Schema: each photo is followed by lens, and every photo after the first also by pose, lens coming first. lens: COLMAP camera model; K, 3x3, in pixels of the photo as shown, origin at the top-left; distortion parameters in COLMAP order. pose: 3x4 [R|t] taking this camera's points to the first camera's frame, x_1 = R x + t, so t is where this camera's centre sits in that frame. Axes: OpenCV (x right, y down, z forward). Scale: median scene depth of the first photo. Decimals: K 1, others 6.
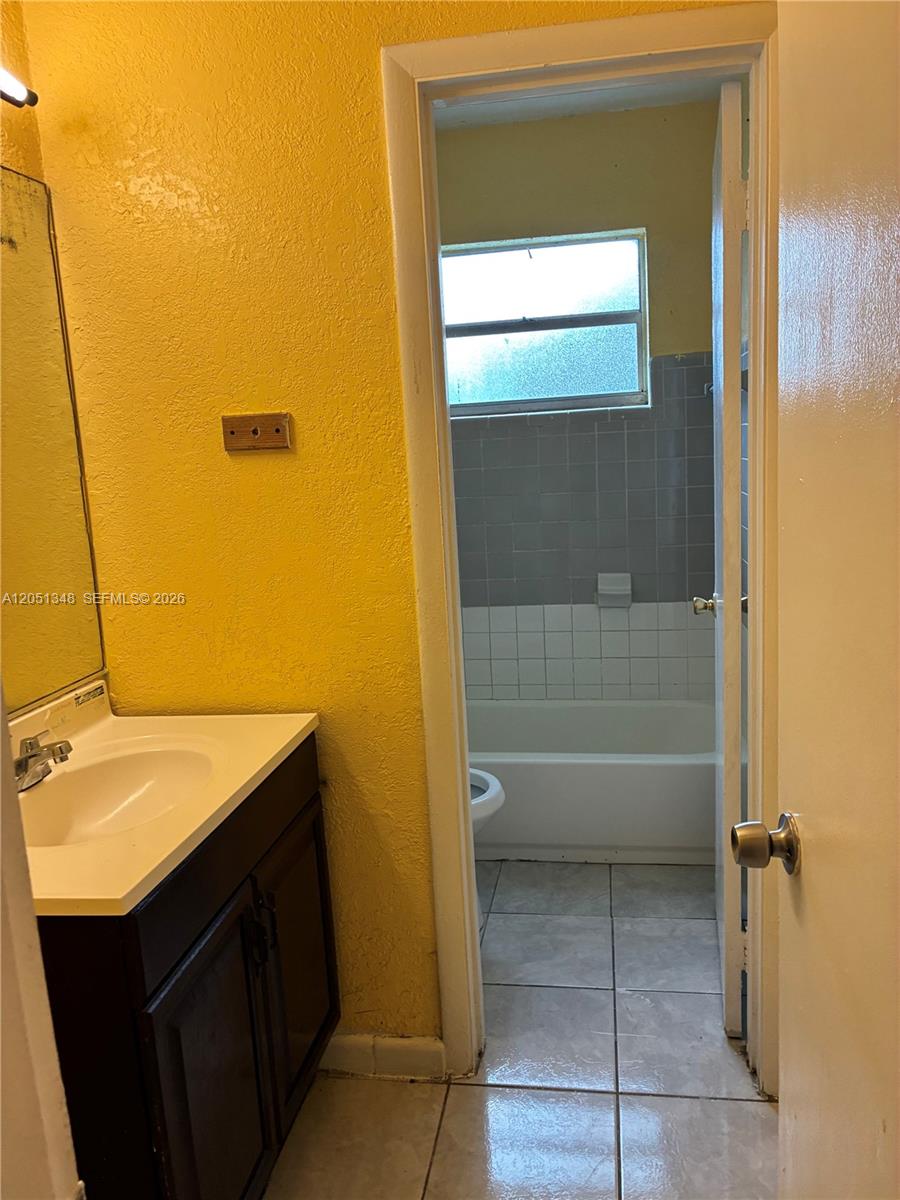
lens RADIAL K [[898.1, 0, 473.3], [0, 898.1, 600.7], [0, 0, 1]] dist [0.042395, -0.058926]
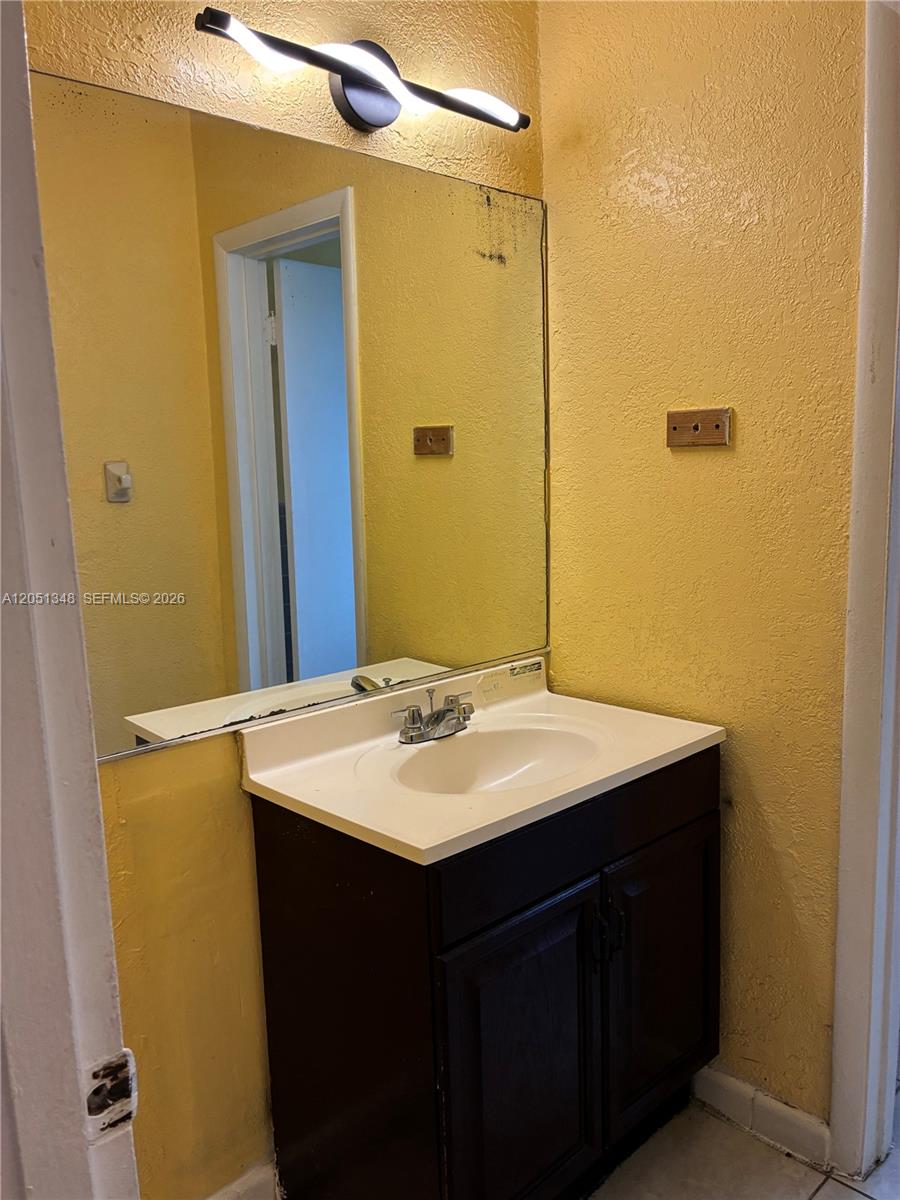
lens RADIAL K [[898.1, 0, 452.8], [0, 898.1, 603.7], [0, 0, 1]] dist [0.042395, -0.058926]
pose [[0.796626, 0.121275, -0.592182, 0.144129], [-0.117505, 0.992048, 0.045093, -0.012671], [0.592942, 0.033662, 0.804541, 0.071388]]
